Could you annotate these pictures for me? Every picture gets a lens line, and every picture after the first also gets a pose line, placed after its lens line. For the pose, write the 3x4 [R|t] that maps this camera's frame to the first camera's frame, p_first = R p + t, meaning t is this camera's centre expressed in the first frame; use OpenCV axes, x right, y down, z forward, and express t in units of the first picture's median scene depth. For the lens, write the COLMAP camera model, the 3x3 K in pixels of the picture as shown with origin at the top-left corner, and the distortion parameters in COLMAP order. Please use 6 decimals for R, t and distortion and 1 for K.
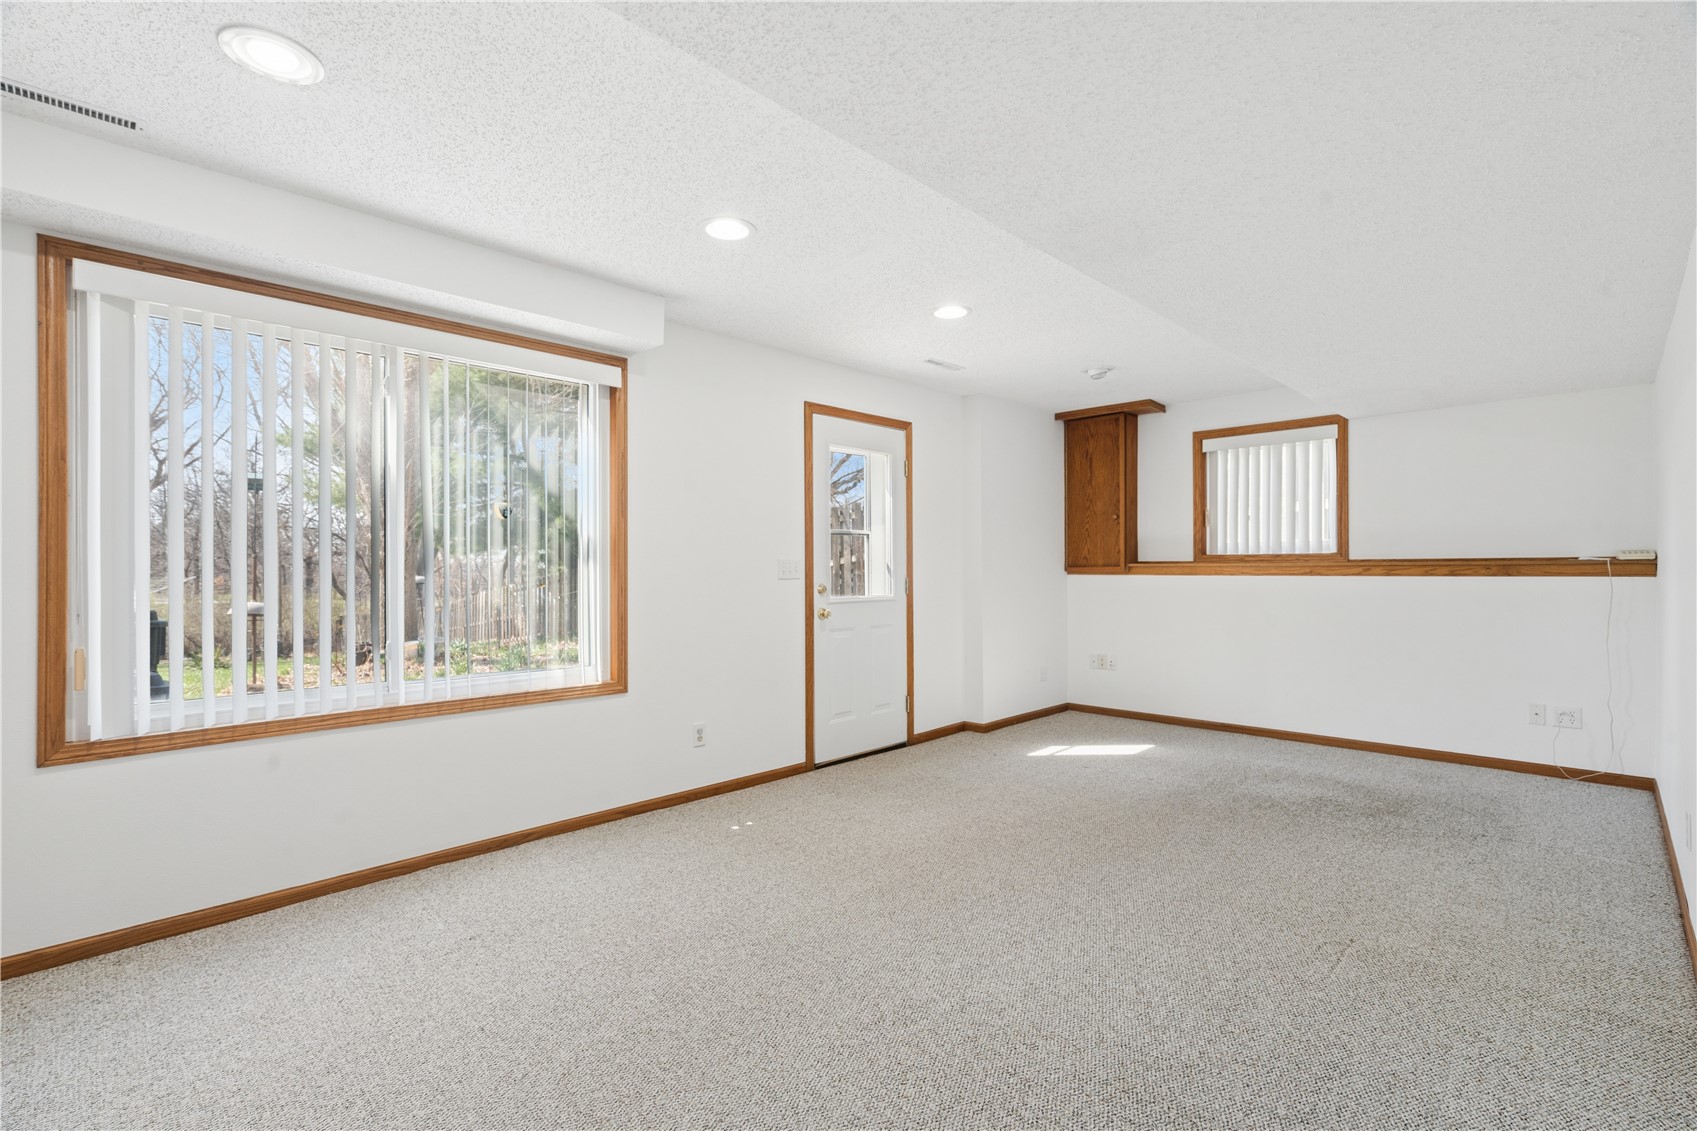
lens RADIAL K [[779.9, 0, 845.0], [0, 779.9, 565.8], [0, 0, 1]] dist [-0.009866, 0.000033]
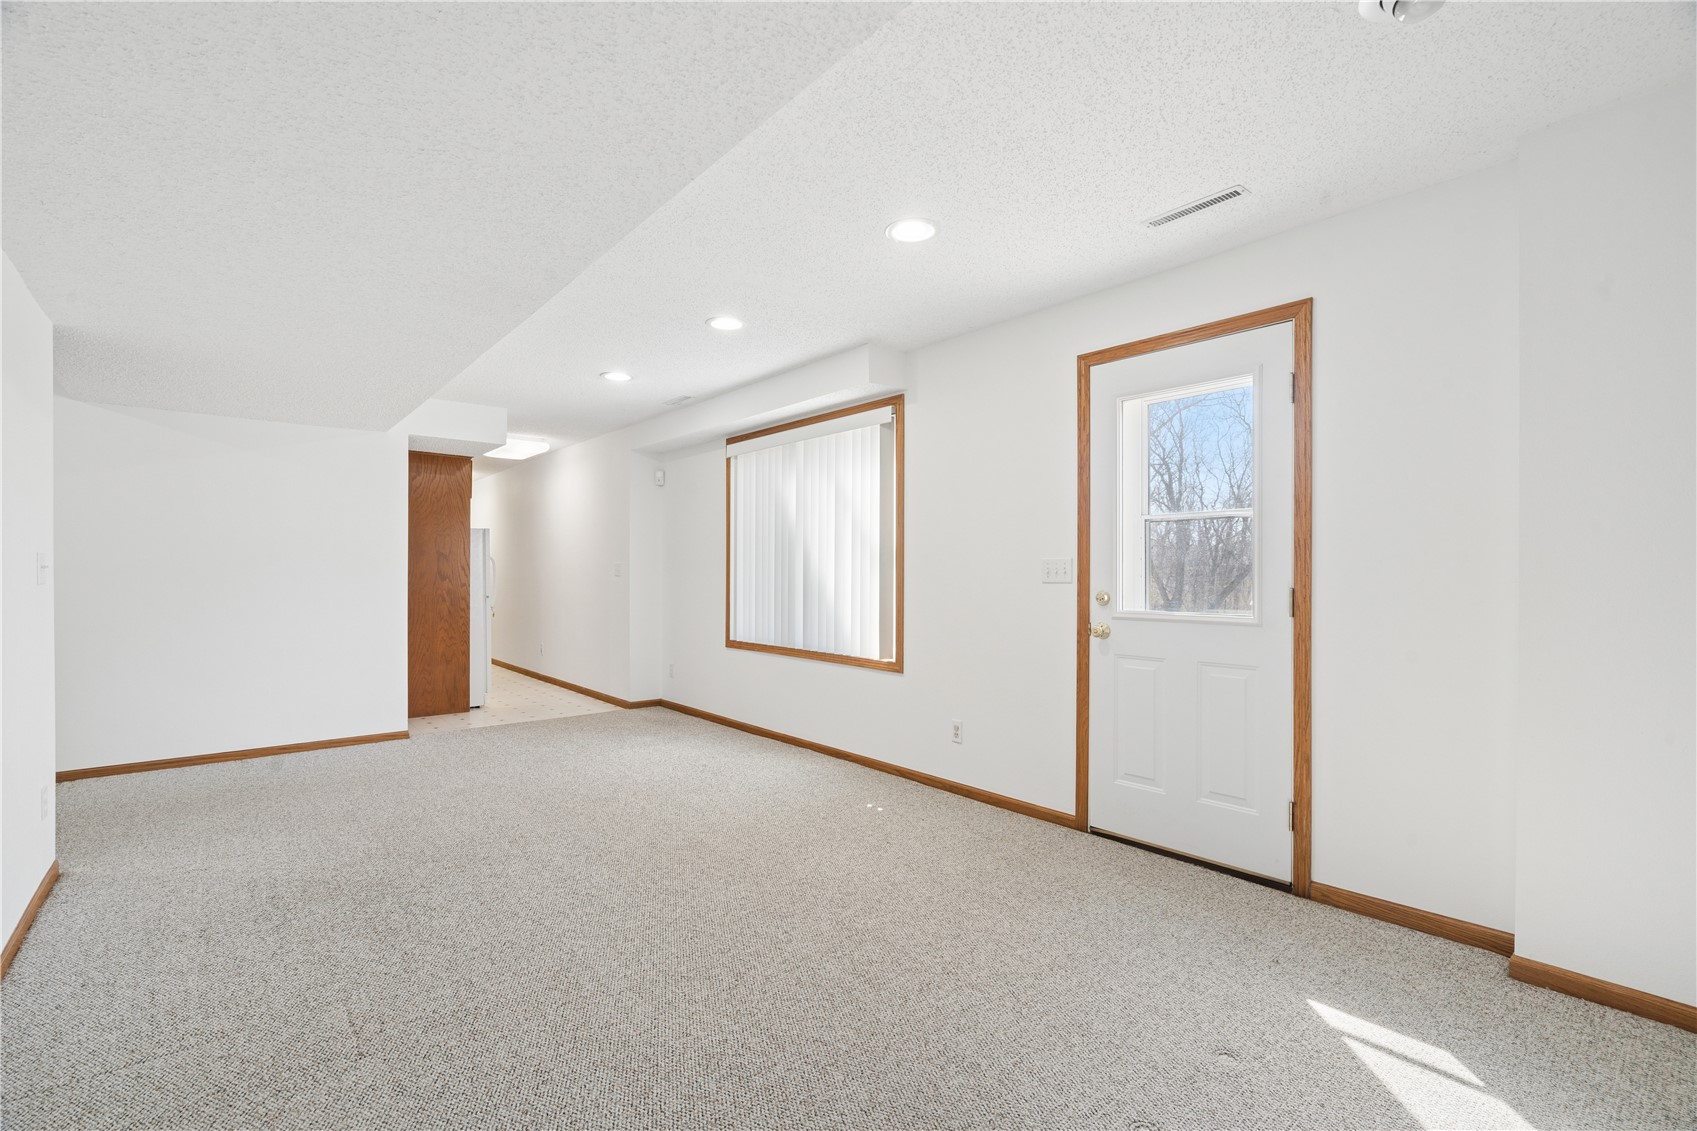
lens RADIAL K [[779.9, 0, 846.5], [0, 779.9, 569.5], [0, 0, 1]] dist [-0.009866, 0.000033]
pose [[-0.103144, 0.008079, -0.994634, 0.754358], [0.008396, 0.999938, 0.007252, -0.004863], [0.994631, -0.007603, -0.103206, 0.854271]]
